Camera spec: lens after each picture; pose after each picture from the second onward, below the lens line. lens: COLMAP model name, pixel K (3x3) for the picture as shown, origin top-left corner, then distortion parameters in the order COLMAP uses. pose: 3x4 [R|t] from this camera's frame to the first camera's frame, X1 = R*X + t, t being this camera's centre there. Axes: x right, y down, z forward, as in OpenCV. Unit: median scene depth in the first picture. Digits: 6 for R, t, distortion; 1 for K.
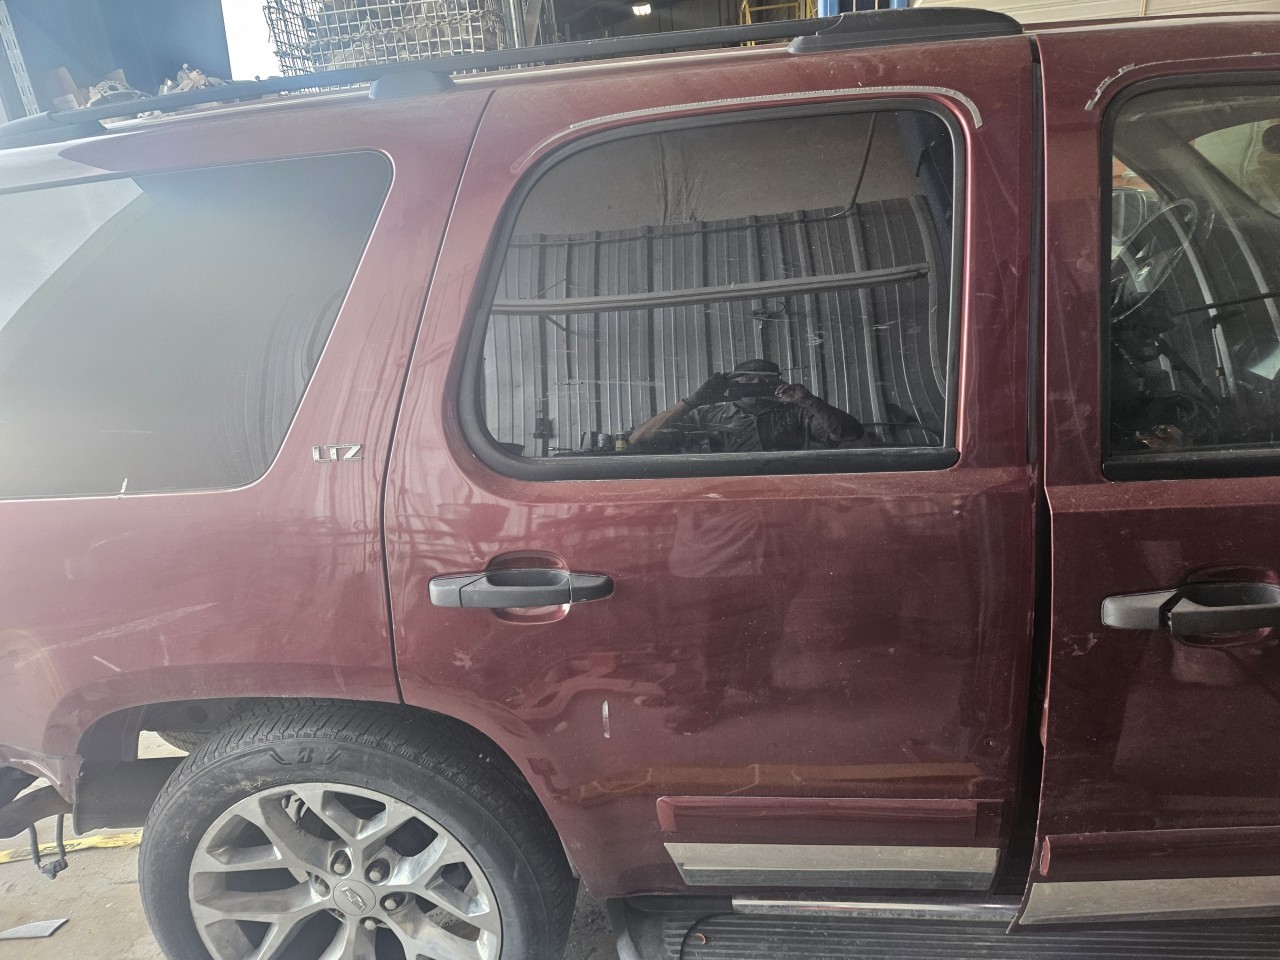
lens RADIAL K [[859.9, 0, 649.9], [0, 859.9, 490.9], [0, 0, 1]] dist [0.047737, -0.016669]
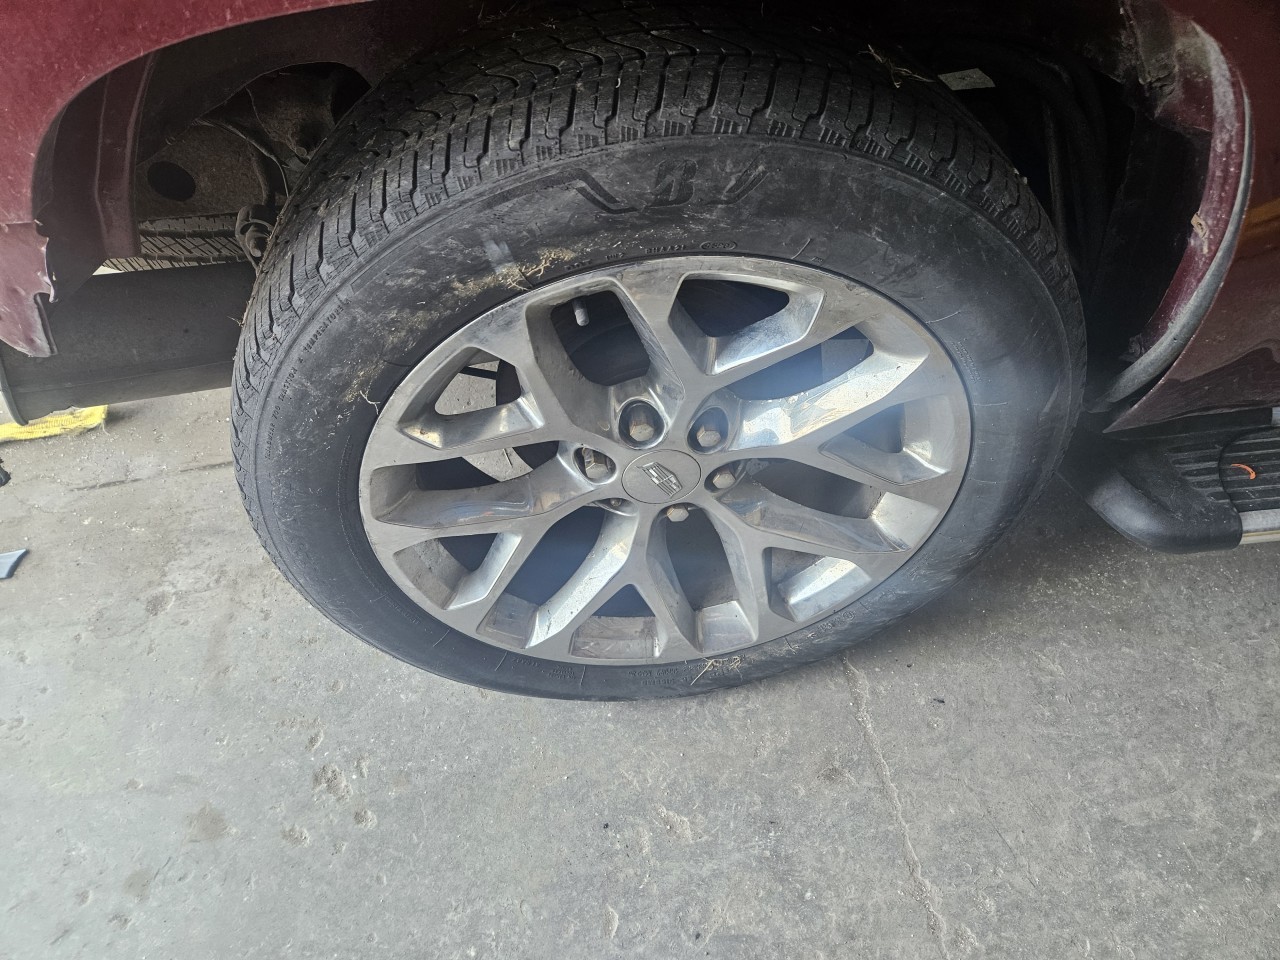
lens RADIAL K [[859.9, 0, 634.4], [0, 859.9, 487.6], [0, 0, 1]] dist [0.047737, -0.016669]
pose [[0.980291, -0.120897, 0.156250, -0.477861], [0.028019, 0.867984, 0.495801, 0.223650], [-0.195563, -0.481651, 0.854264, 0.590298]]
